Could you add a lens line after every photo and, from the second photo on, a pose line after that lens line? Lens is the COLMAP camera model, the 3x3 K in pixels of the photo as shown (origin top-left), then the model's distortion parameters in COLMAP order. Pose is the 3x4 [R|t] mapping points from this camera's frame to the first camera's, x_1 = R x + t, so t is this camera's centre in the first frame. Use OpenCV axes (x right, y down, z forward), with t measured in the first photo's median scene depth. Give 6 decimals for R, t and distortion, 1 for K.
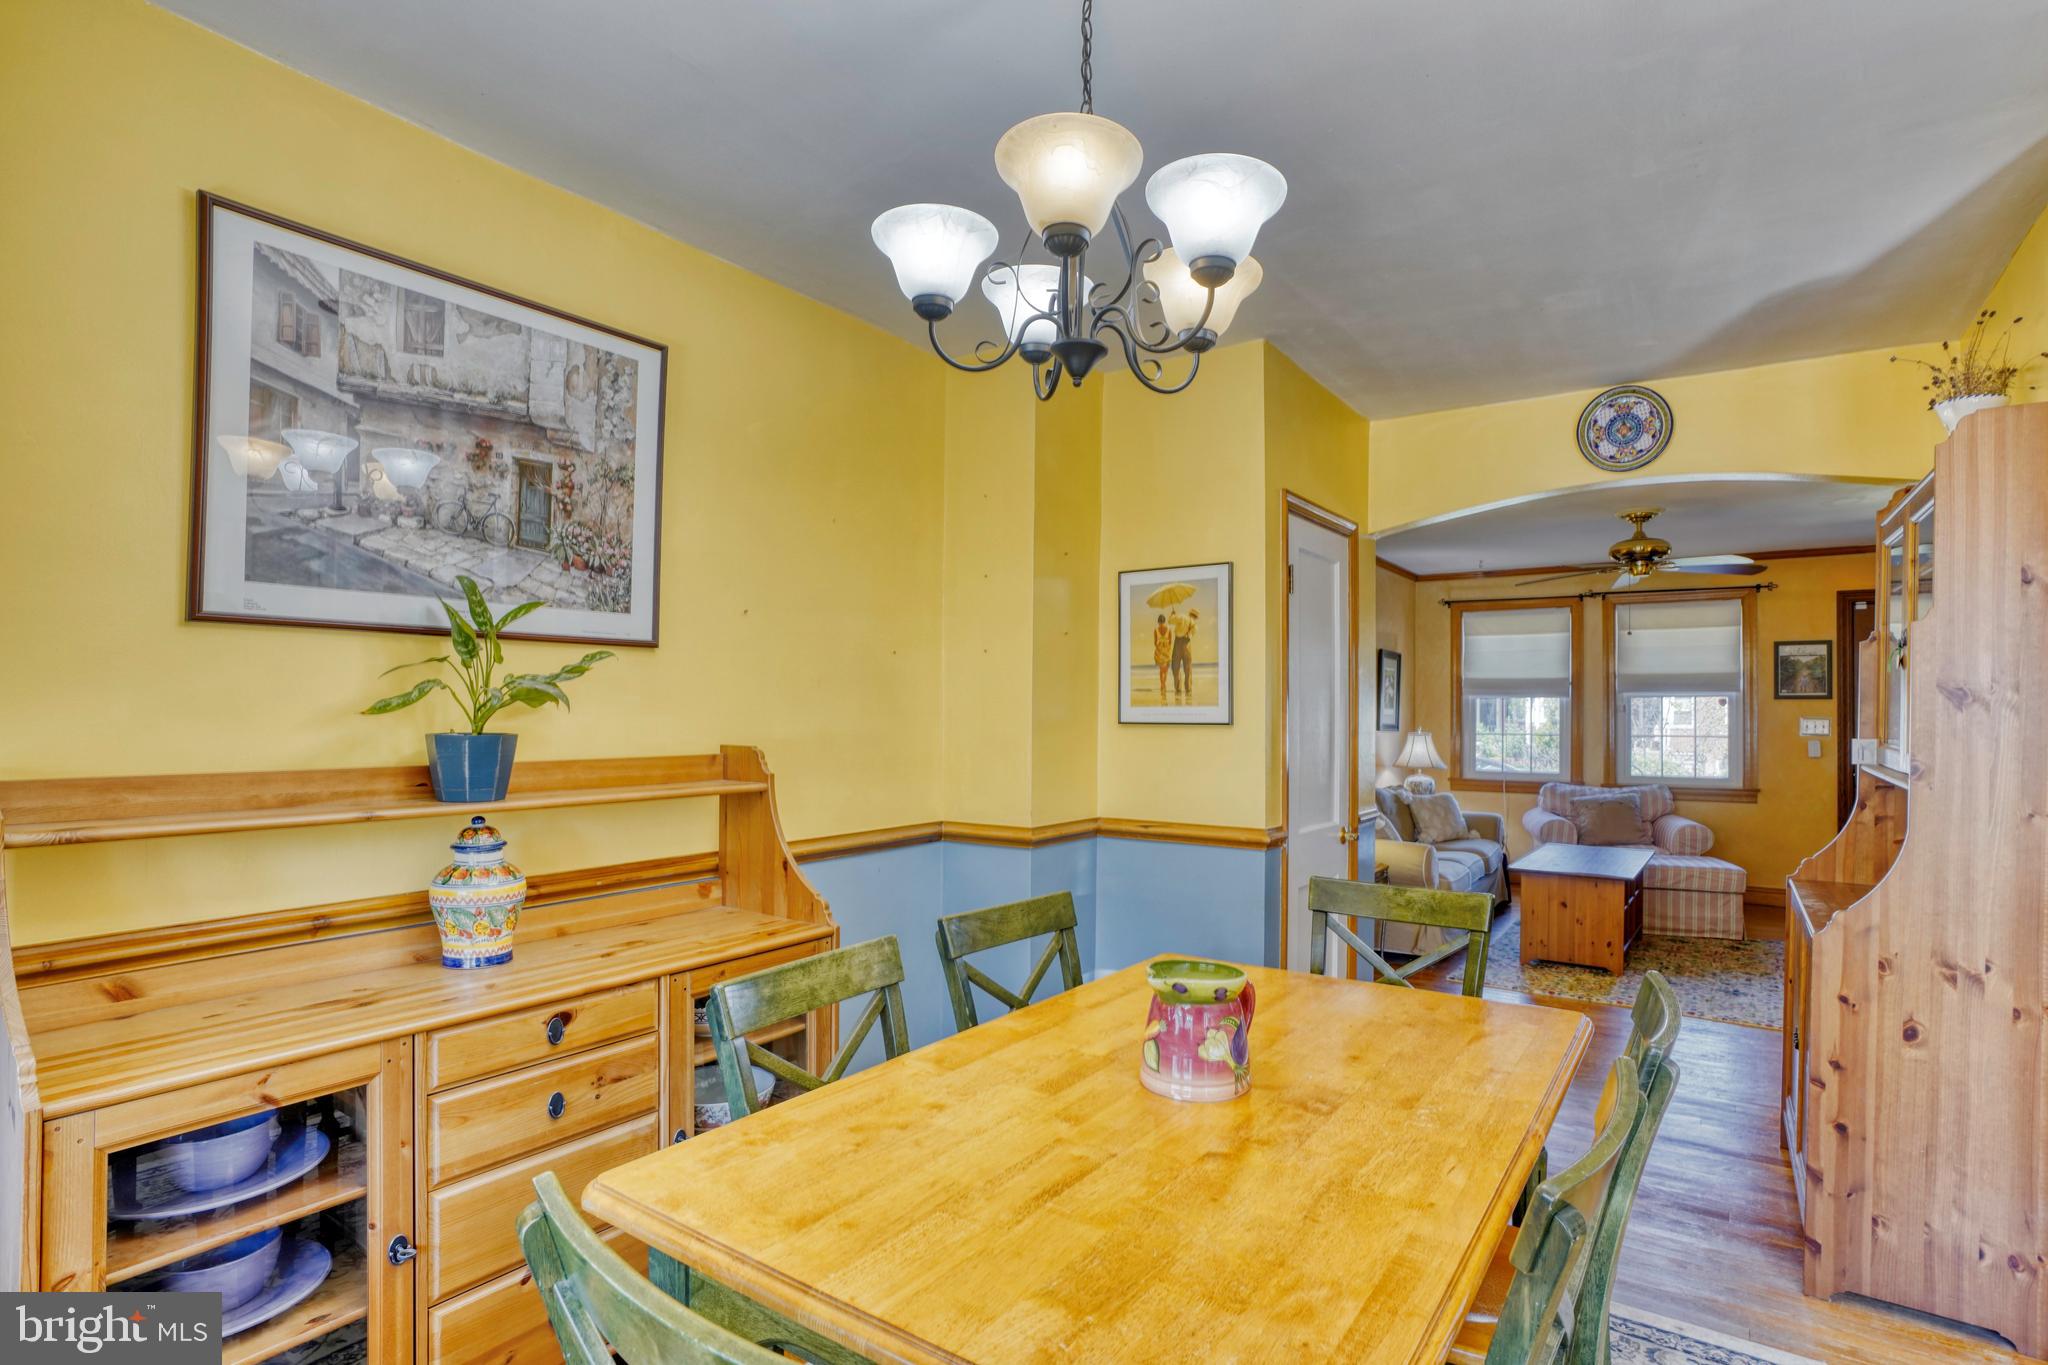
lens RADIAL K [[1016.5, 0, 1024.8], [0, 1016.5, 701.3], [0, 0, 1]] dist [-0.063932, 0.029871]
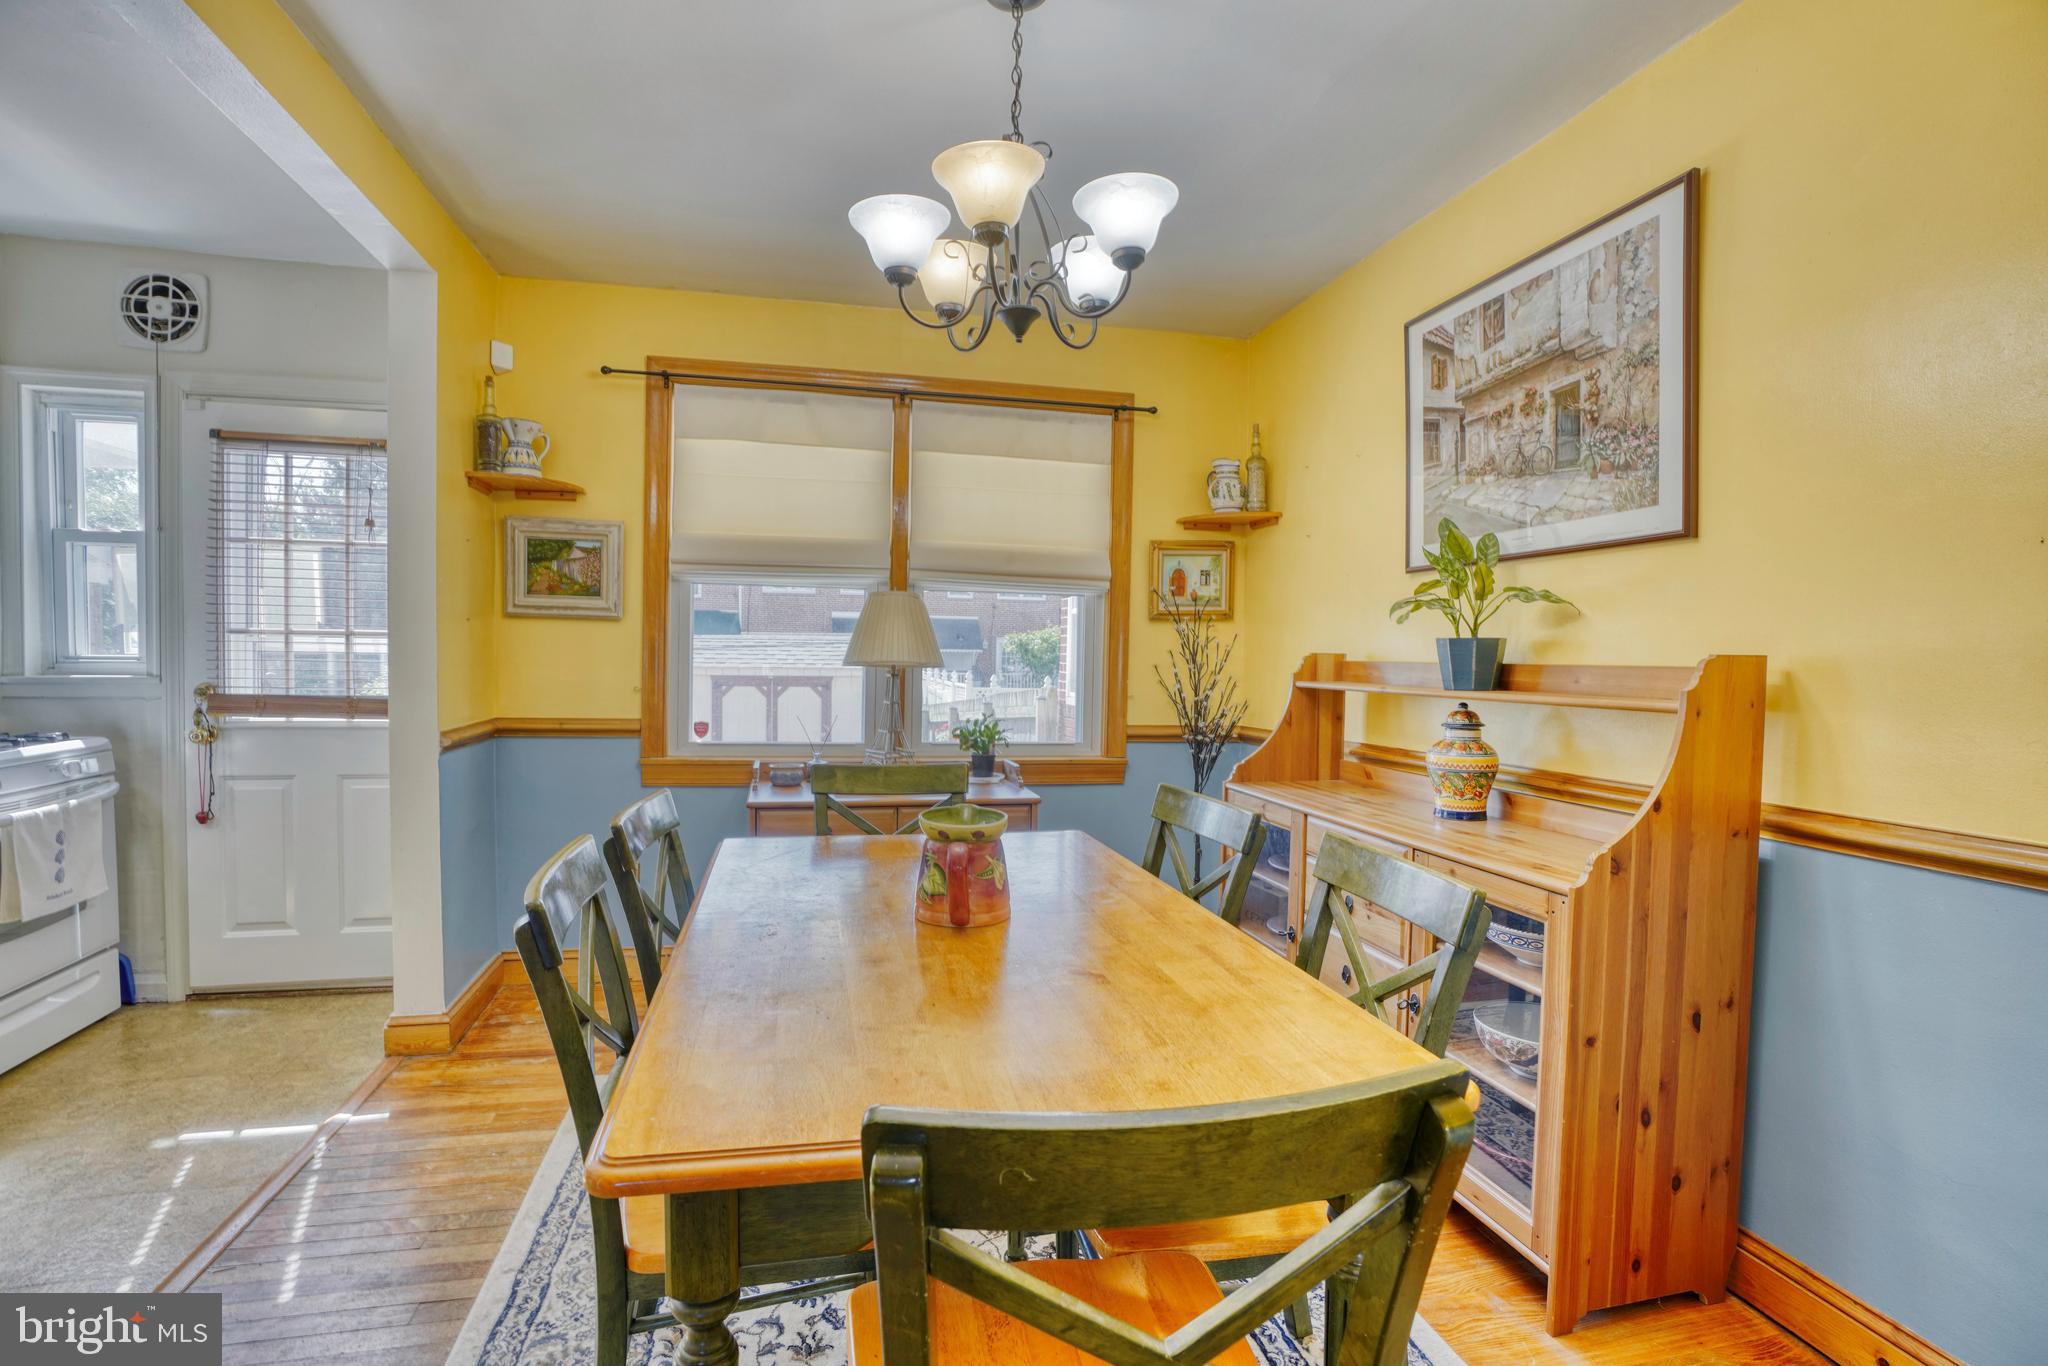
lens RADIAL K [[949.9, 0, 995.8], [0, 949.9, 694.1], [0, 0, 1]] dist [-0.069007, 0.028027]
pose [[-0.680496, 0.013754, -0.732622, 0.622676], [-0.012394, 0.999465, 0.030276, 0.064308], [0.732647, 0.029683, -0.679962, 1.172840]]
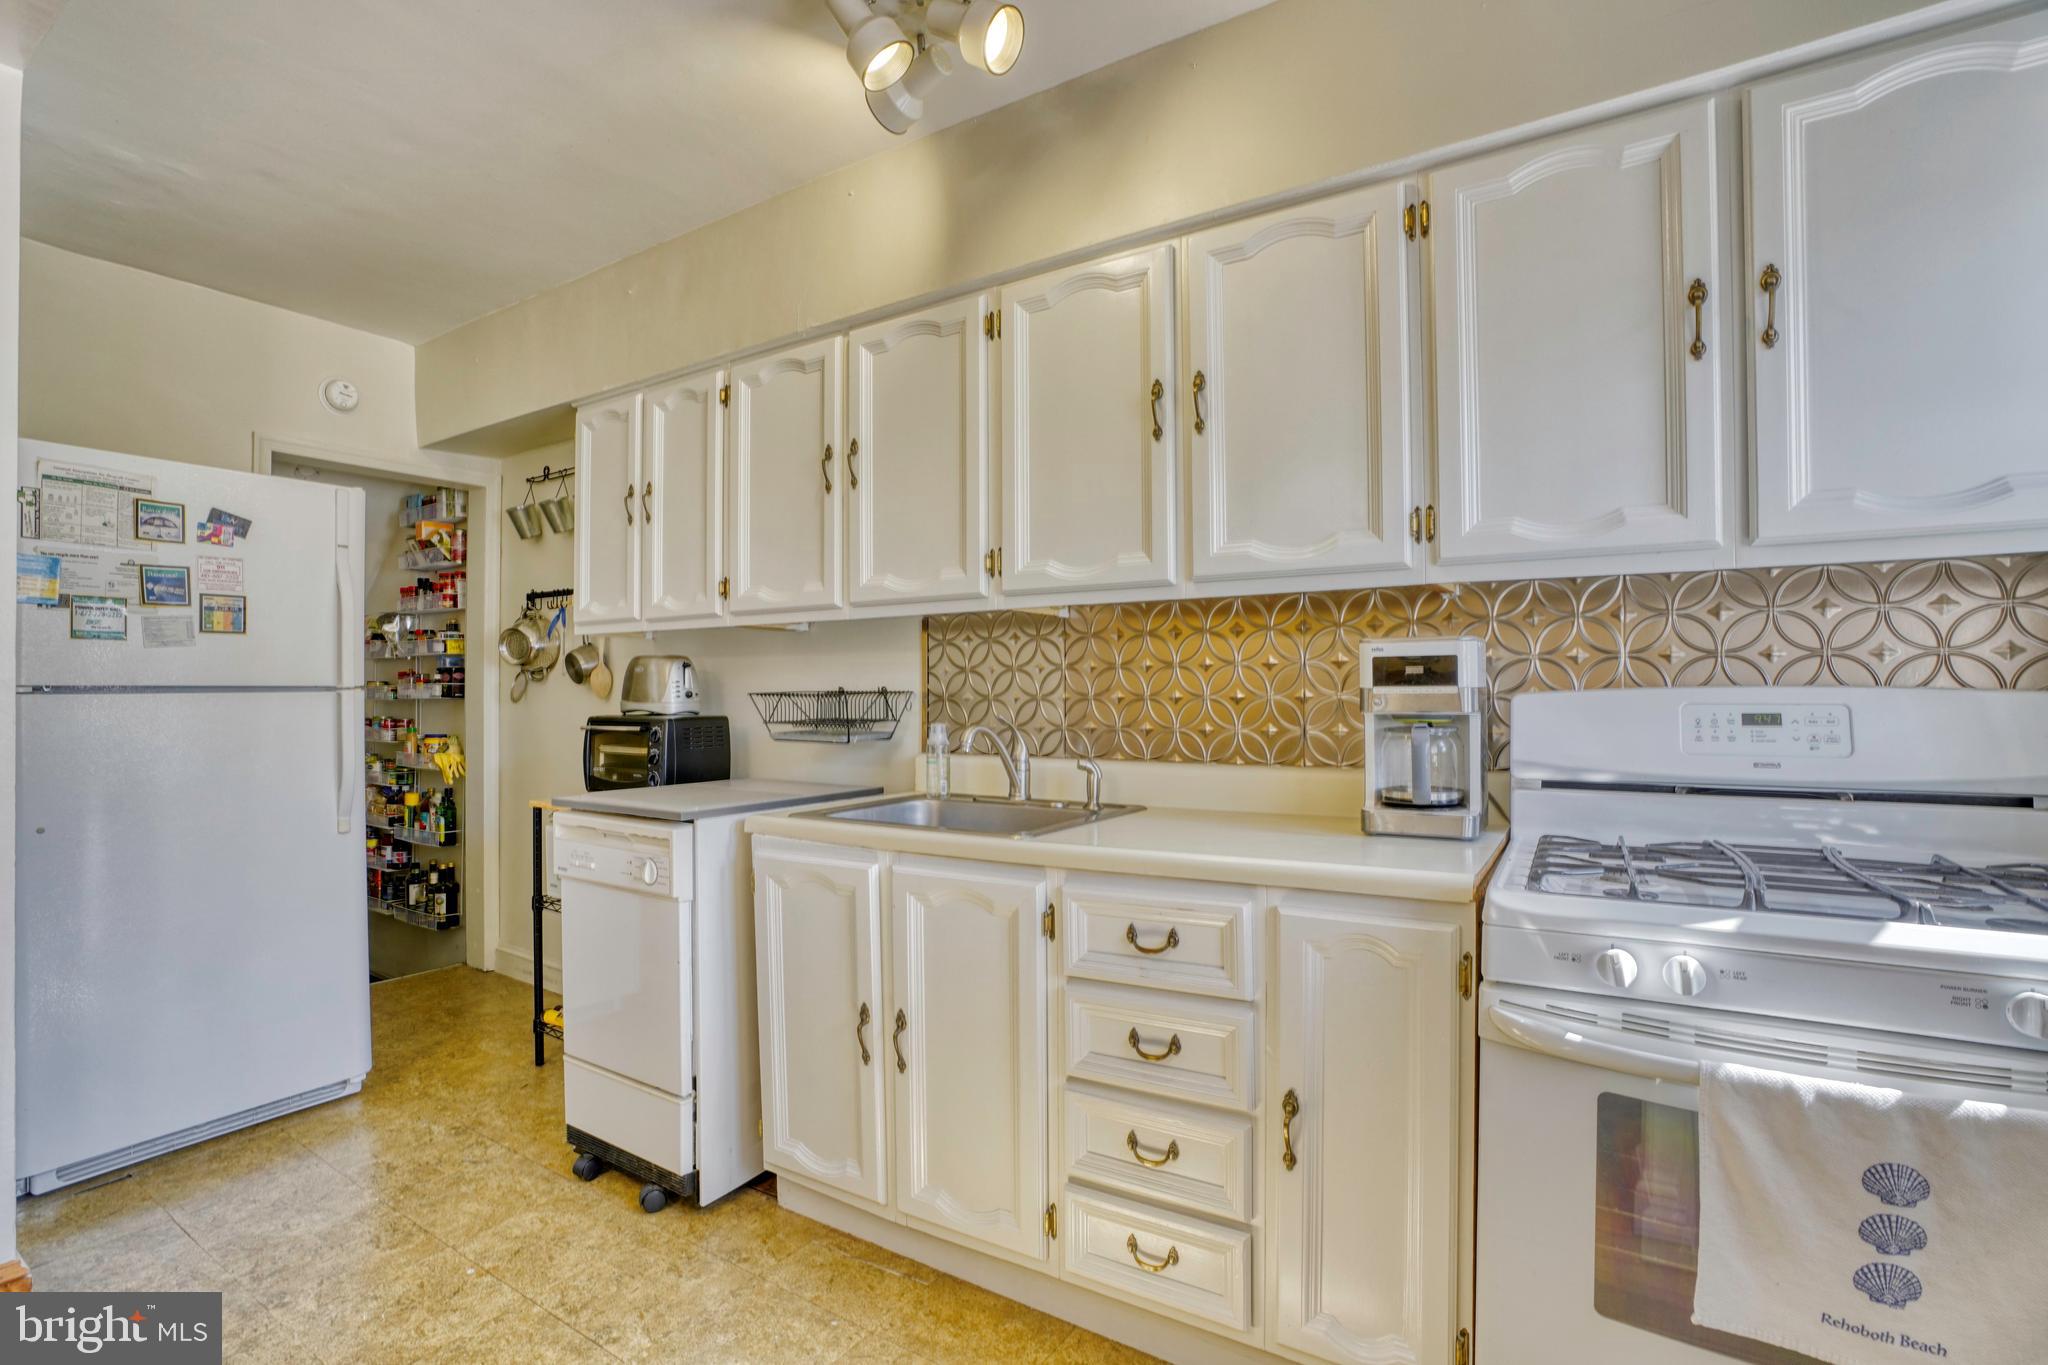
lens RADIAL K [[965.2, 0, 1005.8], [0, 965.2, 690.8], [0, 0, 1]] dist [-0.065524, 0.023251]
pose [[-0.030334, -0.006126, 0.999521, 0.169719], [-0.014278, 0.999882, 0.005695, 0.068421], [-0.999438, -0.014098, -0.030418, -0.043532]]
